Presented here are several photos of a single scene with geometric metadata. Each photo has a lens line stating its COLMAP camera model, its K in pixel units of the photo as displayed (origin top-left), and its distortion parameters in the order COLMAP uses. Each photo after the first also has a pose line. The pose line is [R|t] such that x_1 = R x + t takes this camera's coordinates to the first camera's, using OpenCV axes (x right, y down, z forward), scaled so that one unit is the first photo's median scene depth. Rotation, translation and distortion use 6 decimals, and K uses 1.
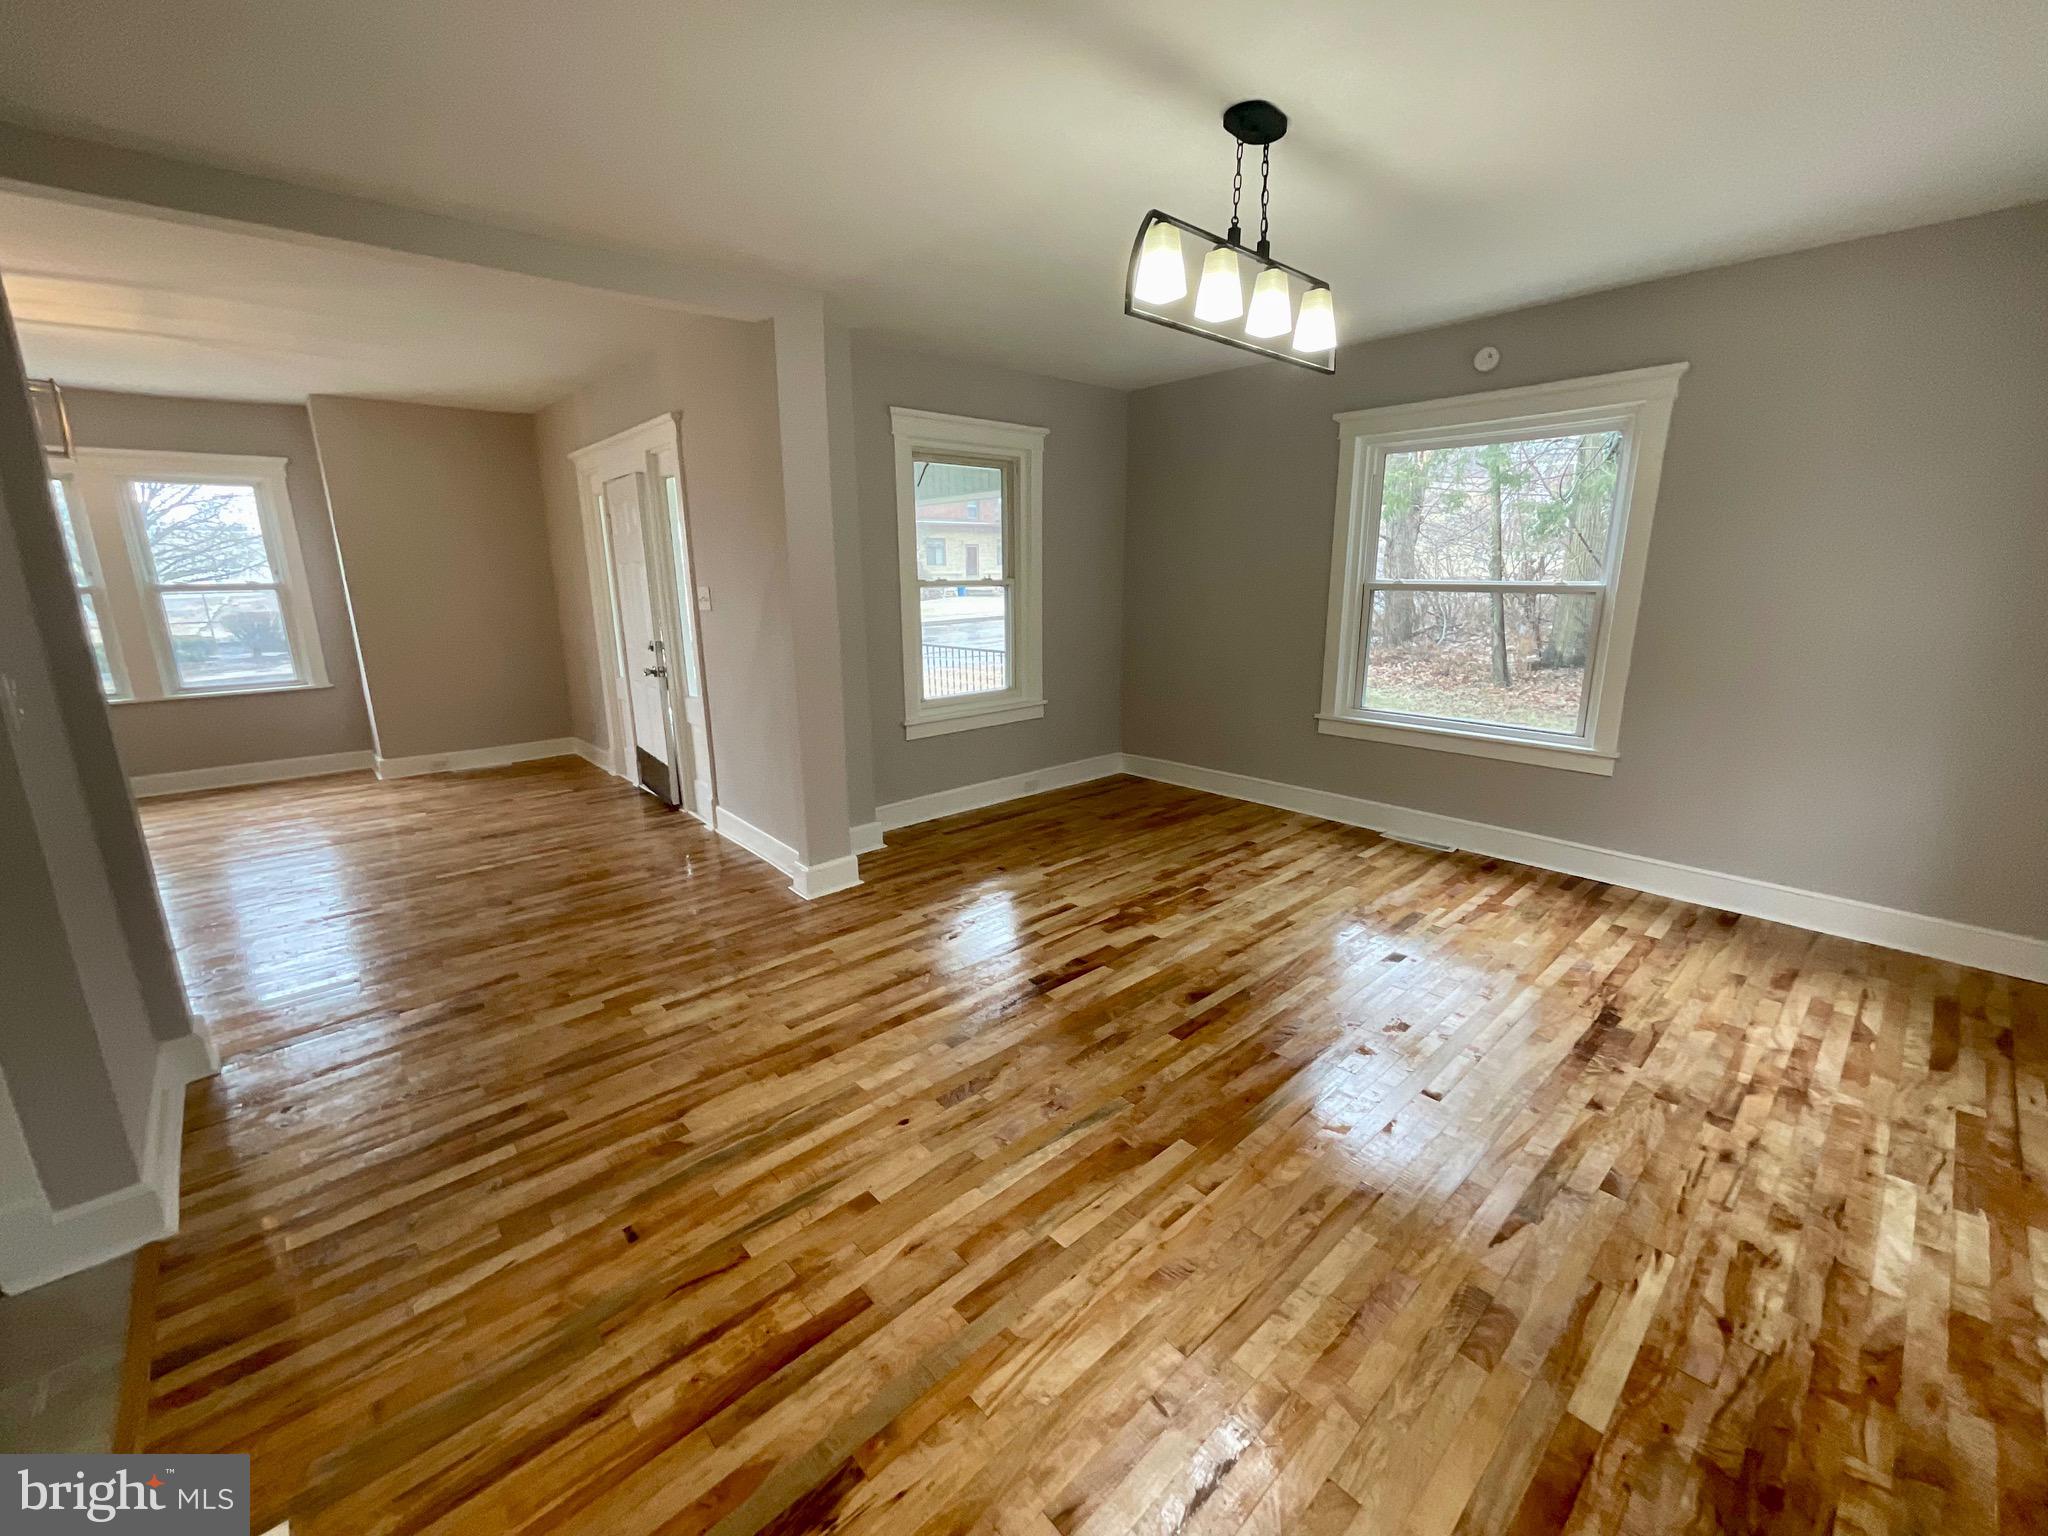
lens RADIAL K [[833.0, 0, 1020.1], [0, 833.0, 768.4], [0, 0, 1]] dist [-0.001180, 0.000320]
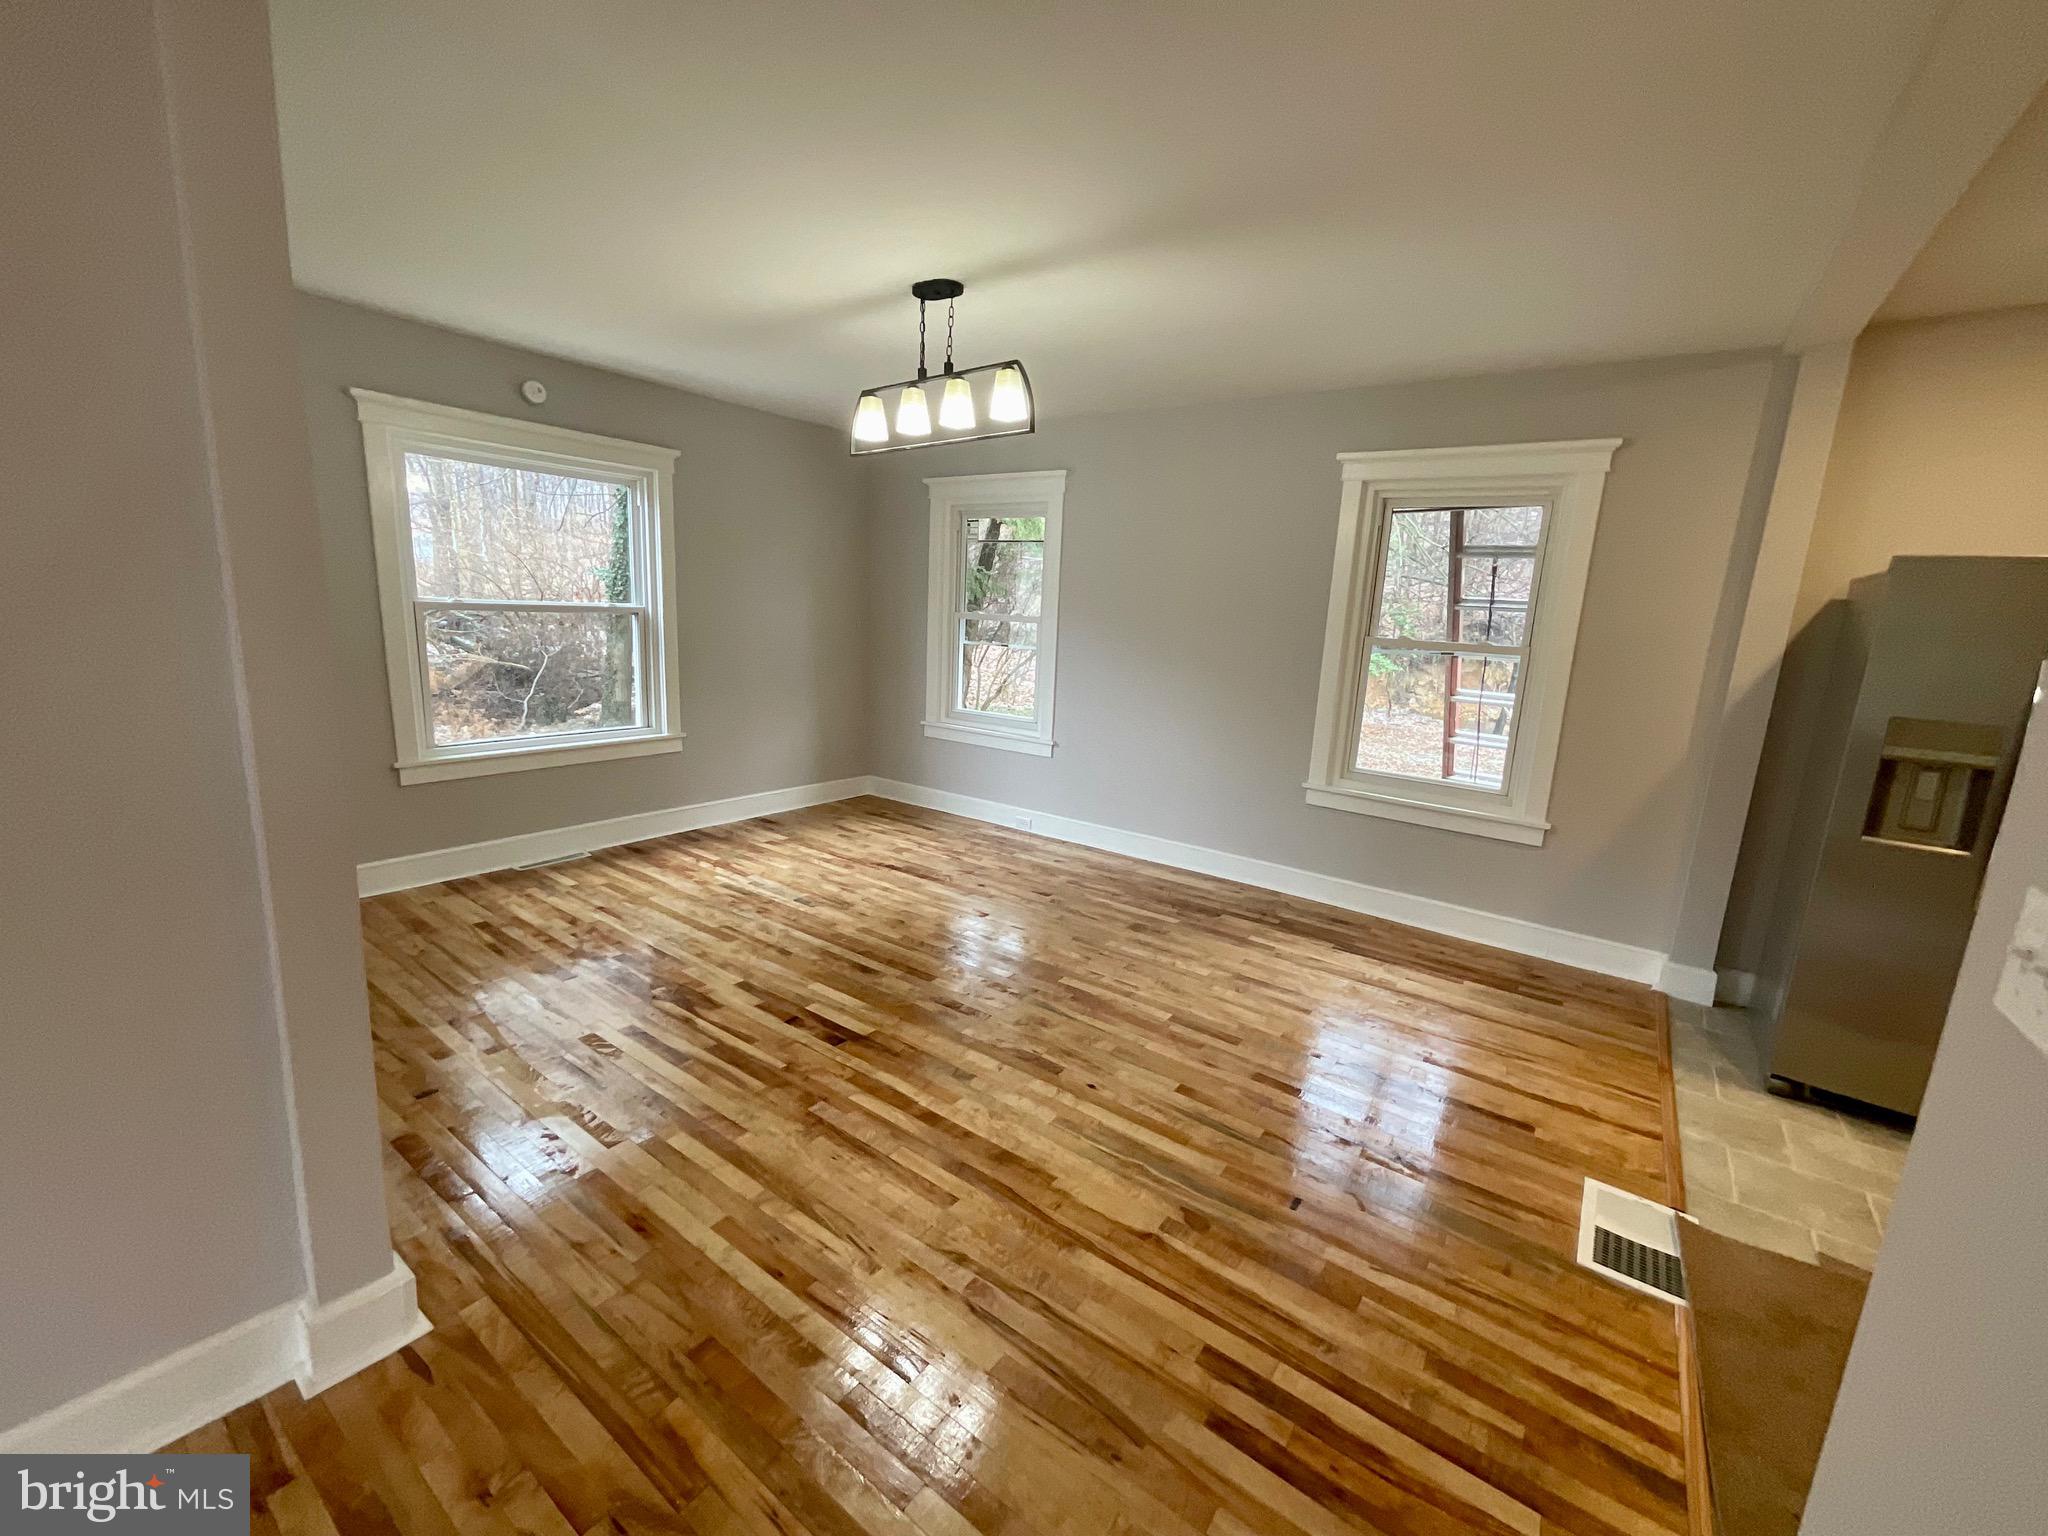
lens RADIAL K [[833.0, 0, 1019.0], [0, 833.0, 770.8], [0, 0, 1]] dist [-0.001180, 0.000320]
pose [[-0.204829, -0.191267, 0.959928, -0.878291], [0.185371, 0.955393, 0.229918, -0.214748], [-0.961084, 0.225037, -0.160237, 0.906131]]
